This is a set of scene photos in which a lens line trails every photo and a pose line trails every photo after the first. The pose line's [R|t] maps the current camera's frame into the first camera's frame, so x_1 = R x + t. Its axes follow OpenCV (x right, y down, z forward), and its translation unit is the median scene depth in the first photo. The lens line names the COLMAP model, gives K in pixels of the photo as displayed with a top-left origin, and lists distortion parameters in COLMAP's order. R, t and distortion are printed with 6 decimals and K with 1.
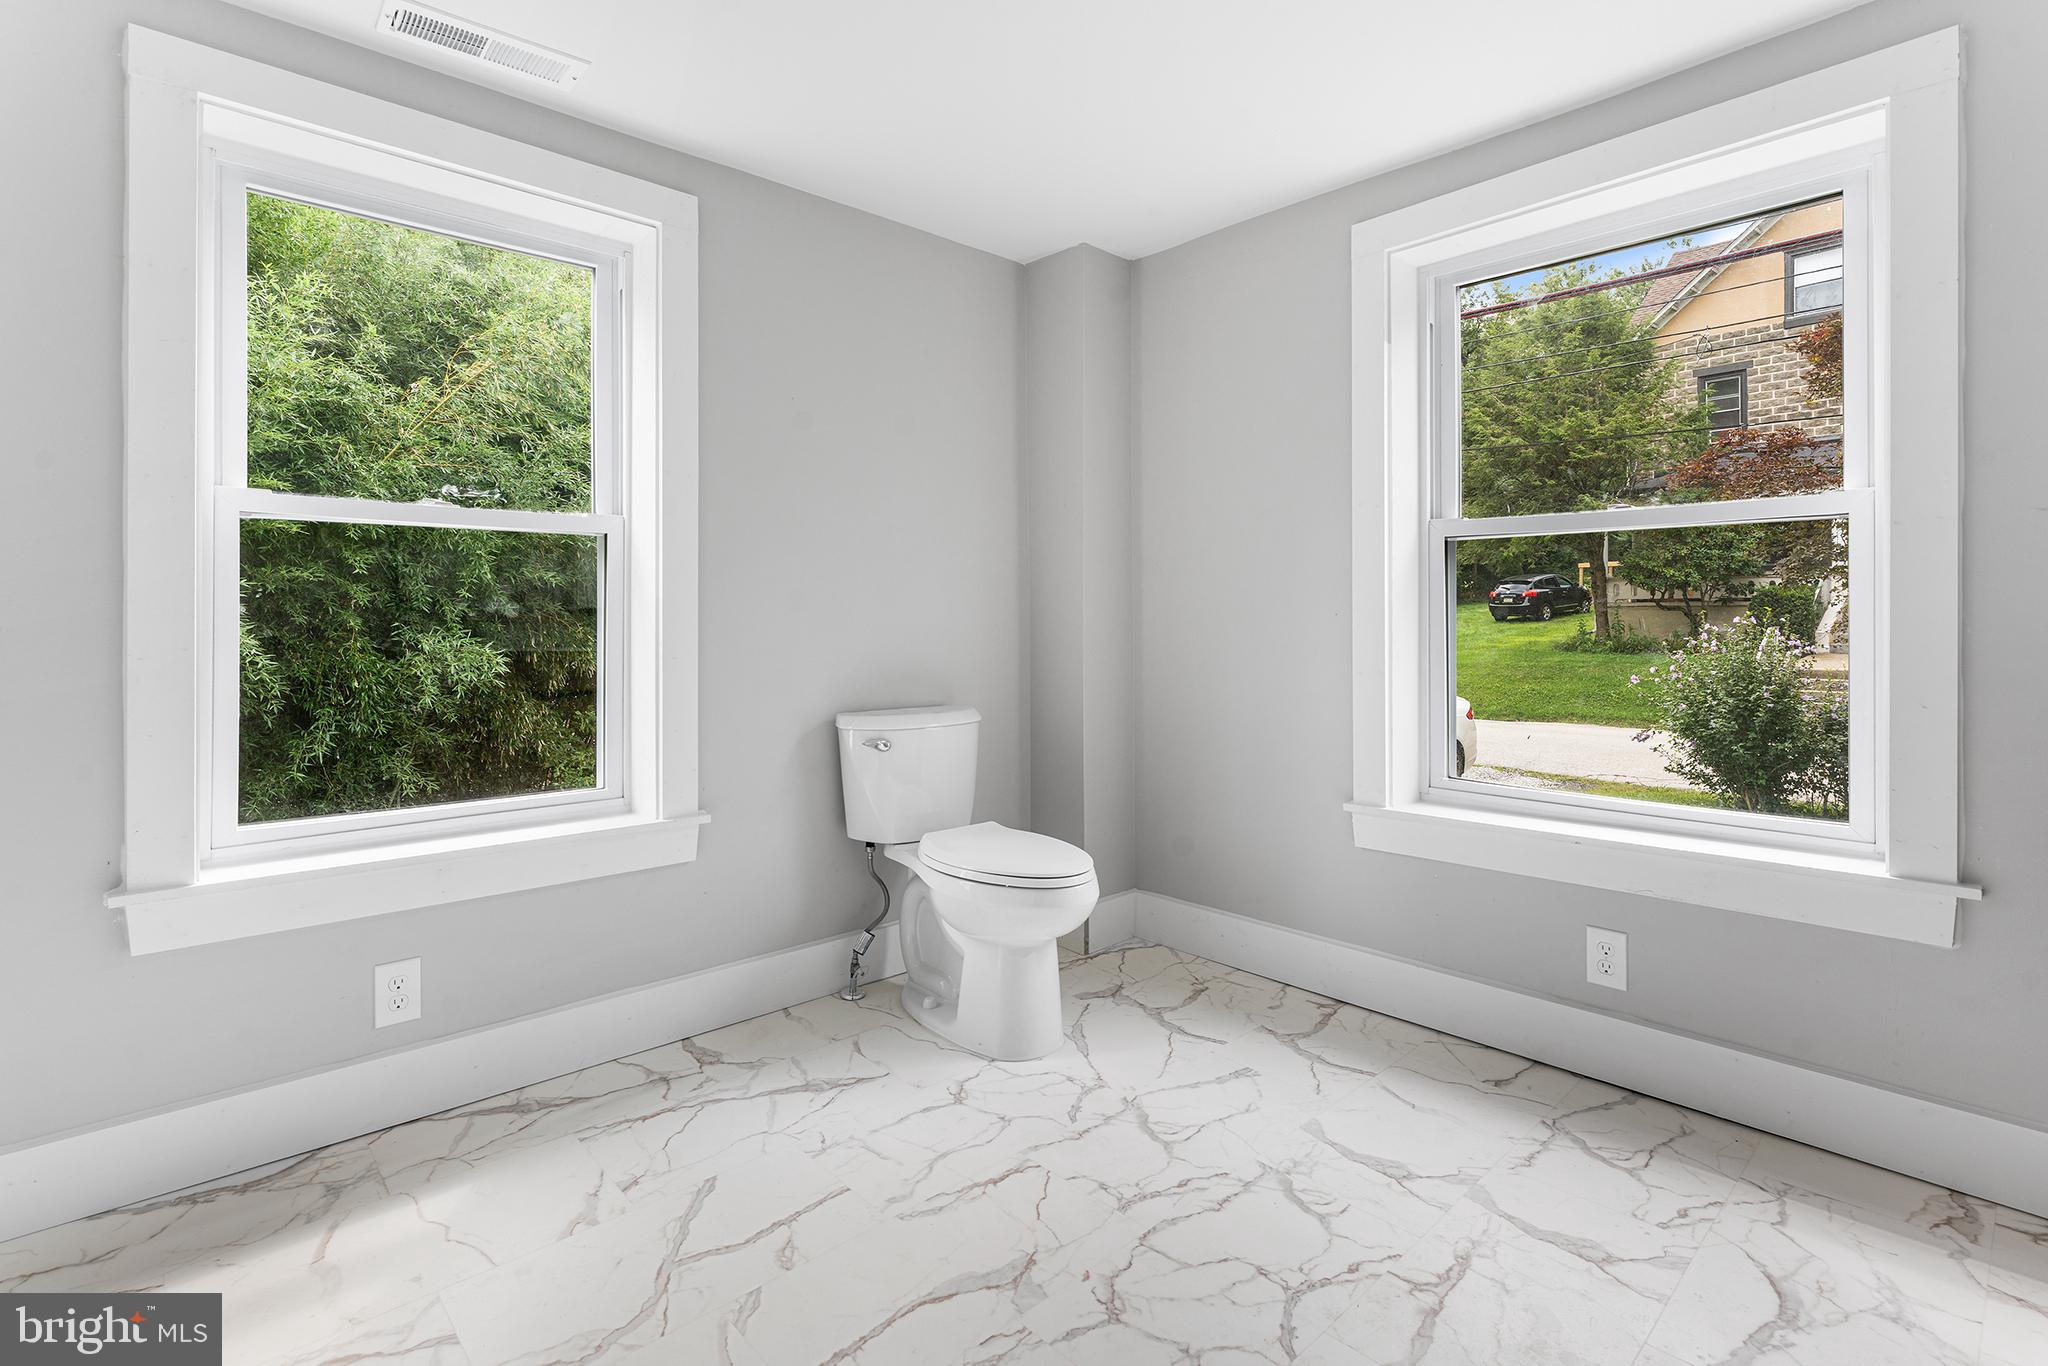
lens RADIAL K [[974.9, 0, 1018.2], [0, 974.9, 616.2], [0, 0, 1]] dist [0.003275, 0.000501]
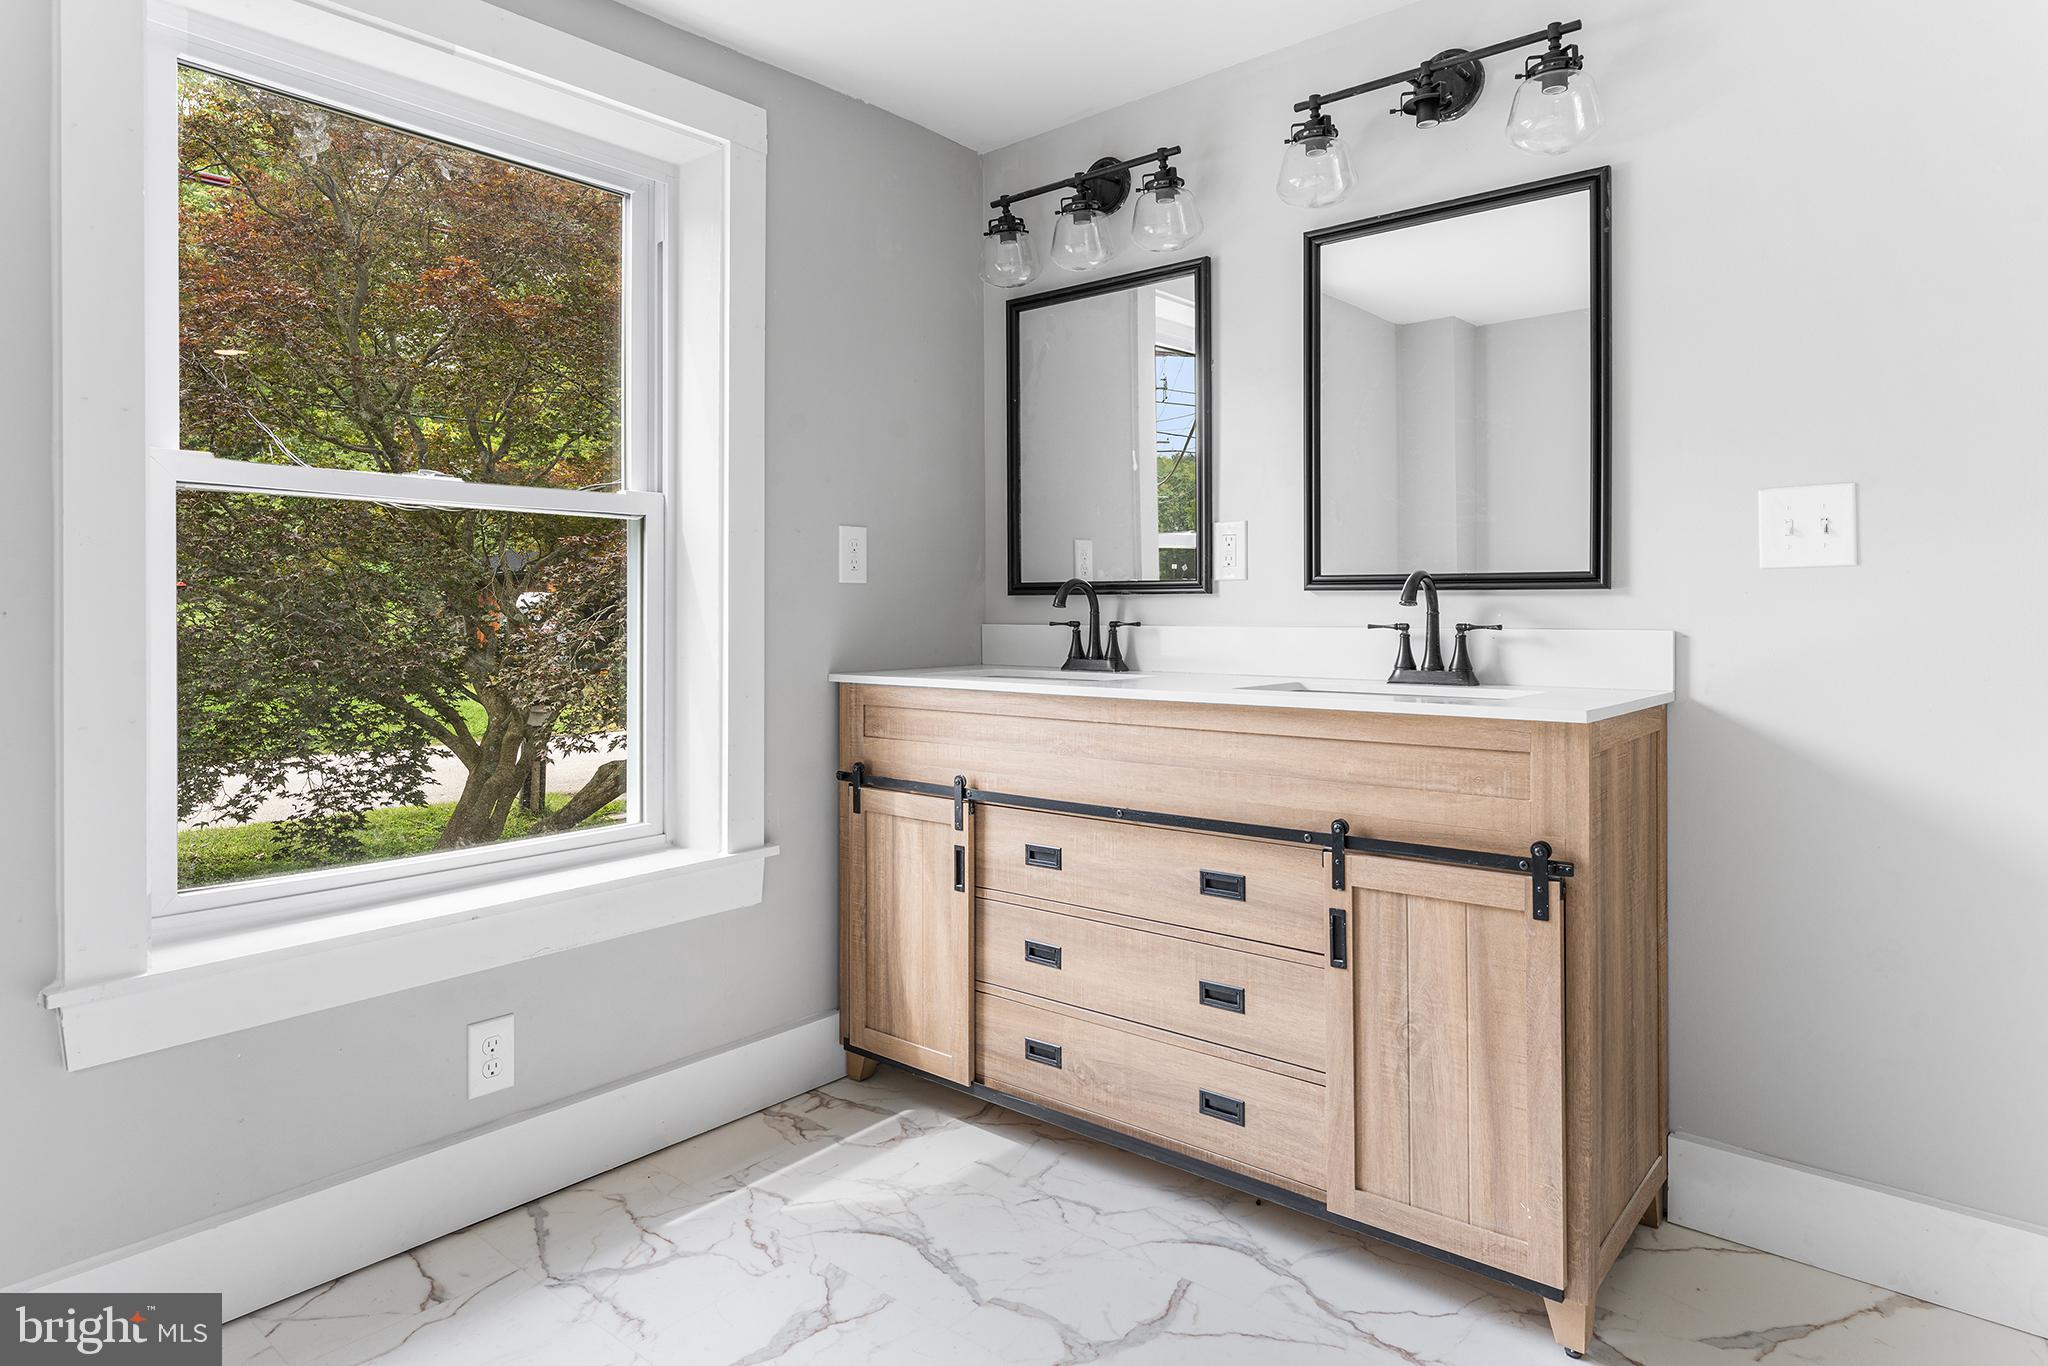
lens RADIAL K [[1179.1, 0, 1027.0], [0, 1179.1, 615.8], [0, 0, 1]] dist [0.000456, 0.000193]
pose [[-0.122034, 0.002836, 0.992522, -0.436886], [0.000799, 0.999996, -0.002759, 0.002433], [-0.992526, 0.000457, -0.122036, 0.787256]]
